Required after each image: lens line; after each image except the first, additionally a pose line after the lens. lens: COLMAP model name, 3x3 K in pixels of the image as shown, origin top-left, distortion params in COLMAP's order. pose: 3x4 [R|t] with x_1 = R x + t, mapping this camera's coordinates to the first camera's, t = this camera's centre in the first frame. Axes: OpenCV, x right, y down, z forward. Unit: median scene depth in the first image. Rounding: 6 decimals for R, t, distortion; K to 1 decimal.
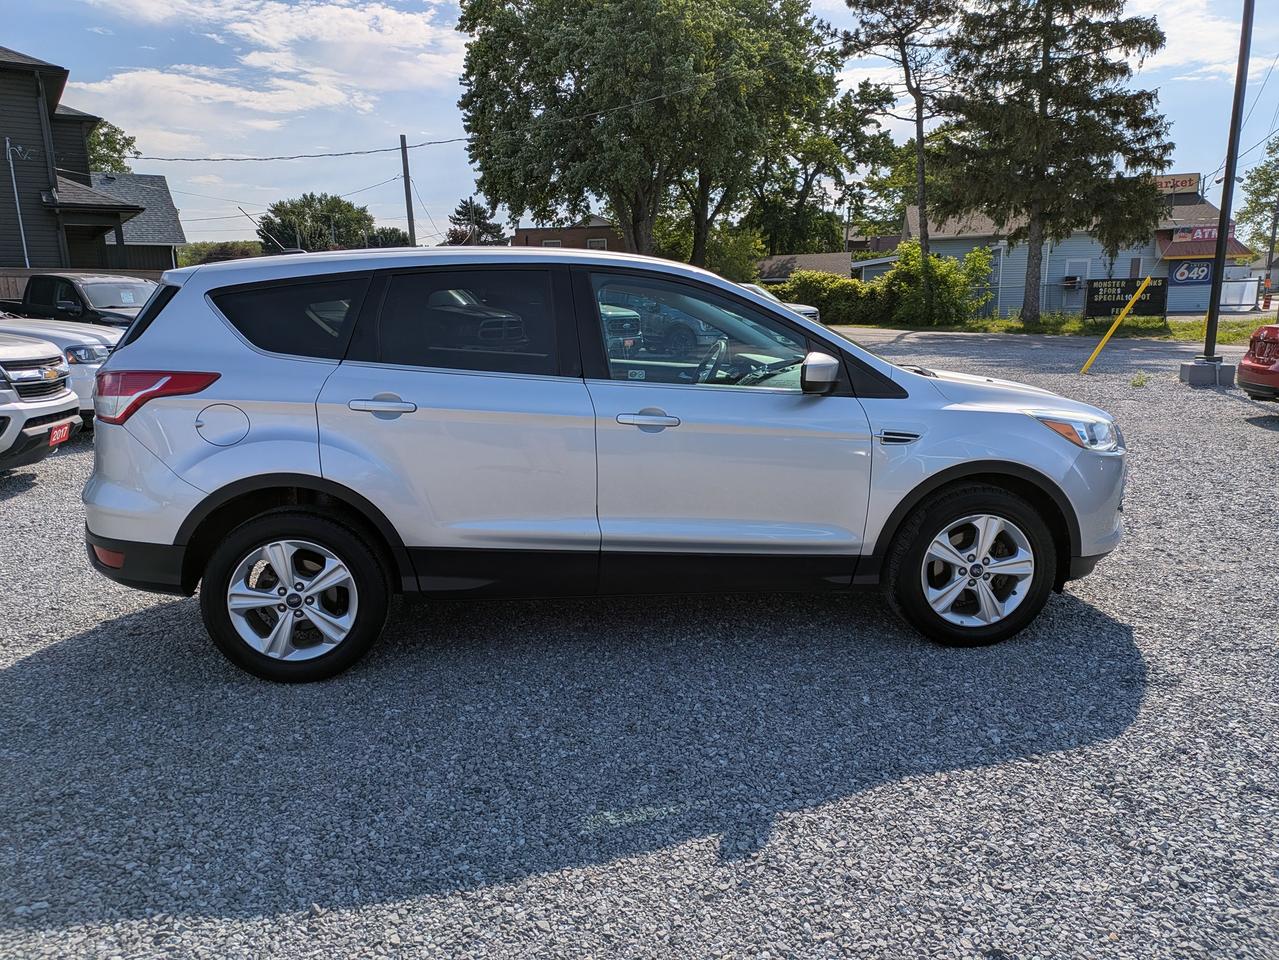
lens RADIAL K [[946.3, 0, 639.5], [0, 946.3, 480.0], [0, 0, 1]] dist [0.033976, -0.008417]
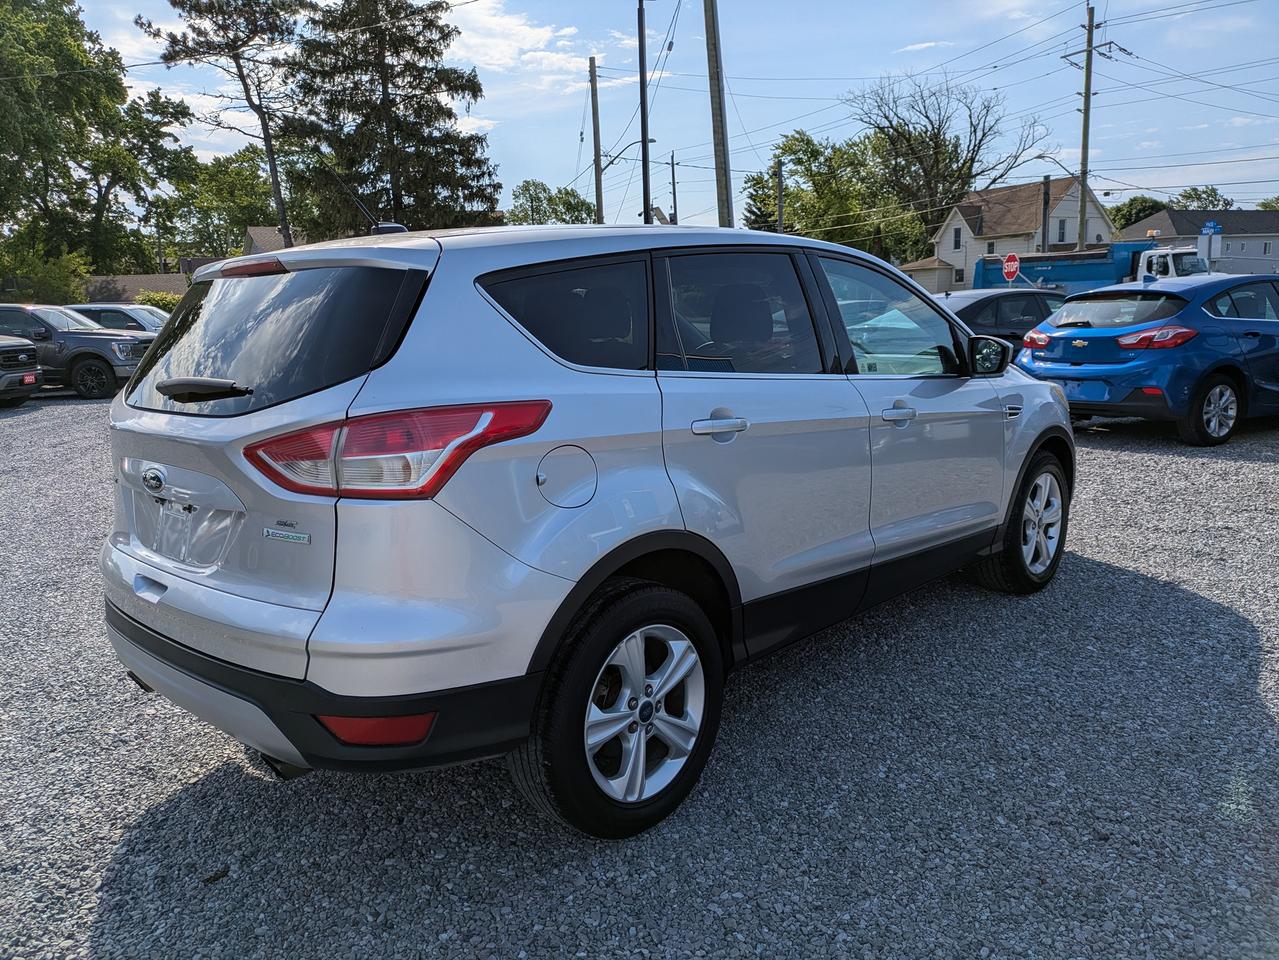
lens RADIAL K [[925.4, 0, 637.6], [0, 925.4, 496.6], [0, 0, 1]] dist [0.040679, -0.032753]
pose [[0.767884, -0.141994, 0.624654, -0.070788], [0.144395, 0.988395, 0.047174, -0.005969], [-0.624103, 0.053973, 0.779476, 0.041593]]
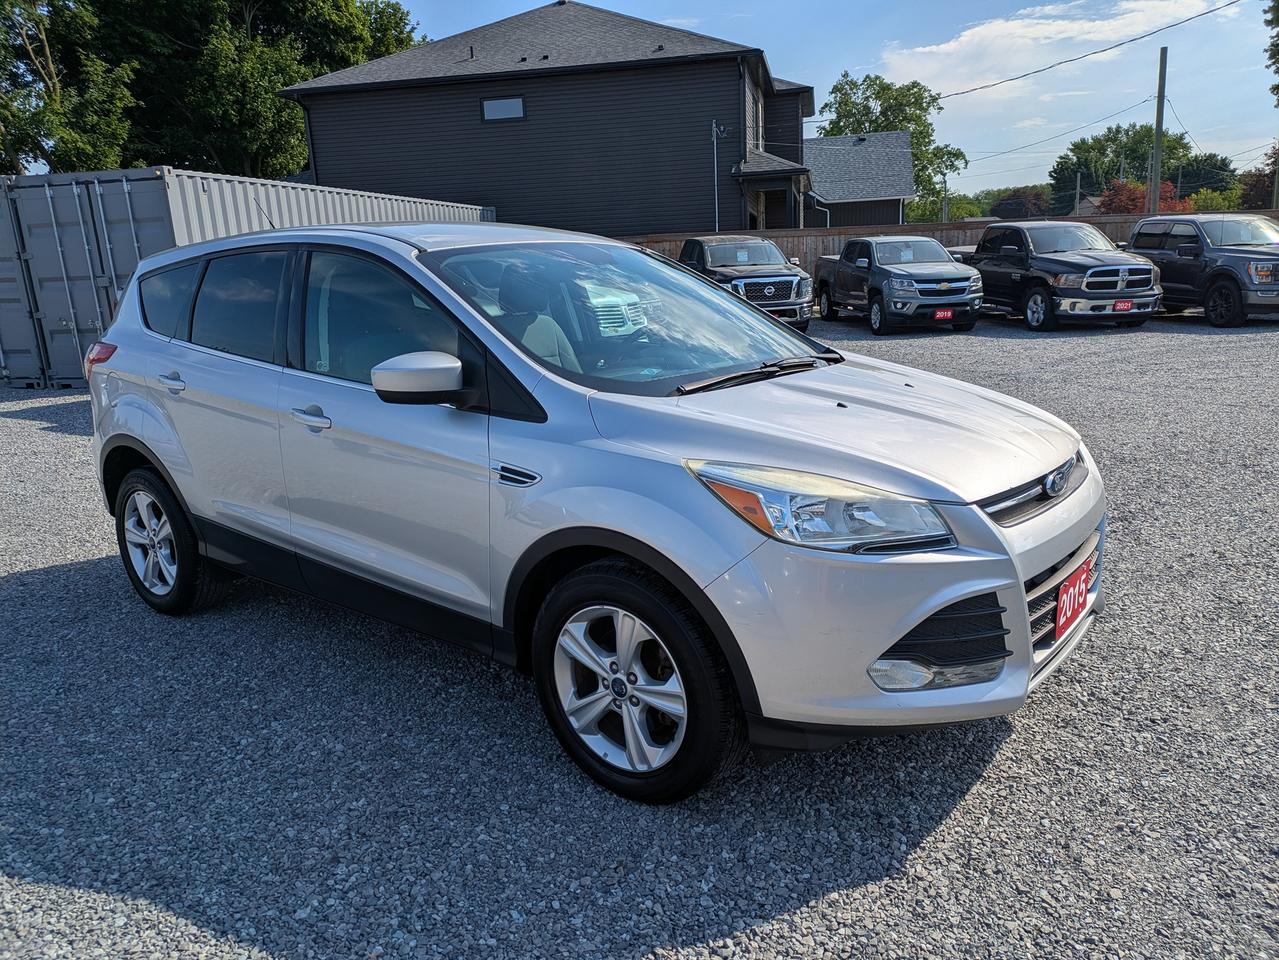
lens RADIAL K [[925.4, 0, 637.6], [0, 925.4, 496.6], [0, 0, 1]] dist [0.040679, -0.032753]
pose [[0.716686, 0.152090, -0.680610, 0.077678], [-0.098851, 0.988231, 0.116740, -0.011463], [0.690354, -0.016387, 0.723286, 0.052677]]
